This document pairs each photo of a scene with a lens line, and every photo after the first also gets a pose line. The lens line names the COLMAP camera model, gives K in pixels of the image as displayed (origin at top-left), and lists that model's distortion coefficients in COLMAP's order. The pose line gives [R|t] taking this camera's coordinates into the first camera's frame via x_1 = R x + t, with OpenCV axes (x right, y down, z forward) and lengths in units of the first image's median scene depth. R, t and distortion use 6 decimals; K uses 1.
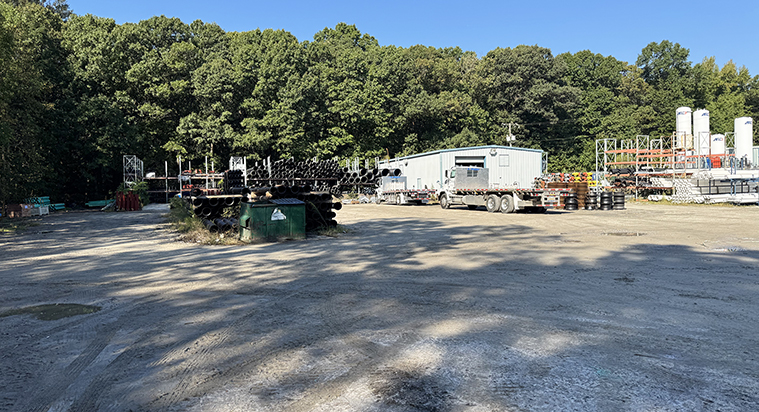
lens RADIAL K [[518.6, 0, 379.5], [0, 518.6, 206.0], [0, 0, 1]] dist [-0.003114, -0.004513]
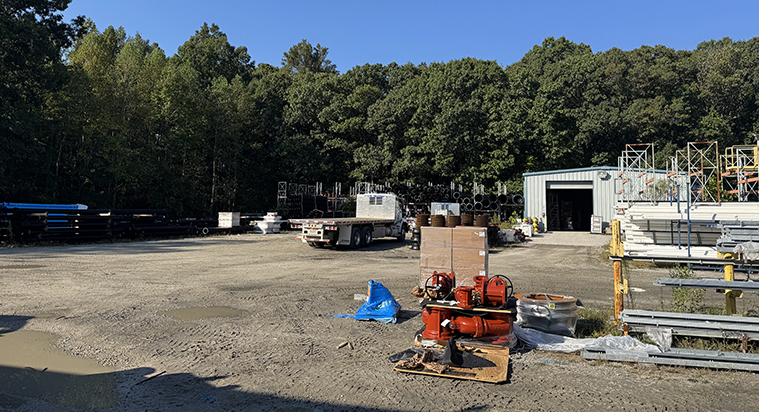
lens RADIAL K [[518.6, 0, 379.5], [0, 518.6, 206.0], [0, 0, 1]] dist [-0.003114, -0.004513]
pose [[0.739182, 0.027252, -0.672954, 0.430953], [-0.055592, 0.998240, -0.020638, -0.019902], [0.671207, 0.052666, 0.739397, 0.174317]]
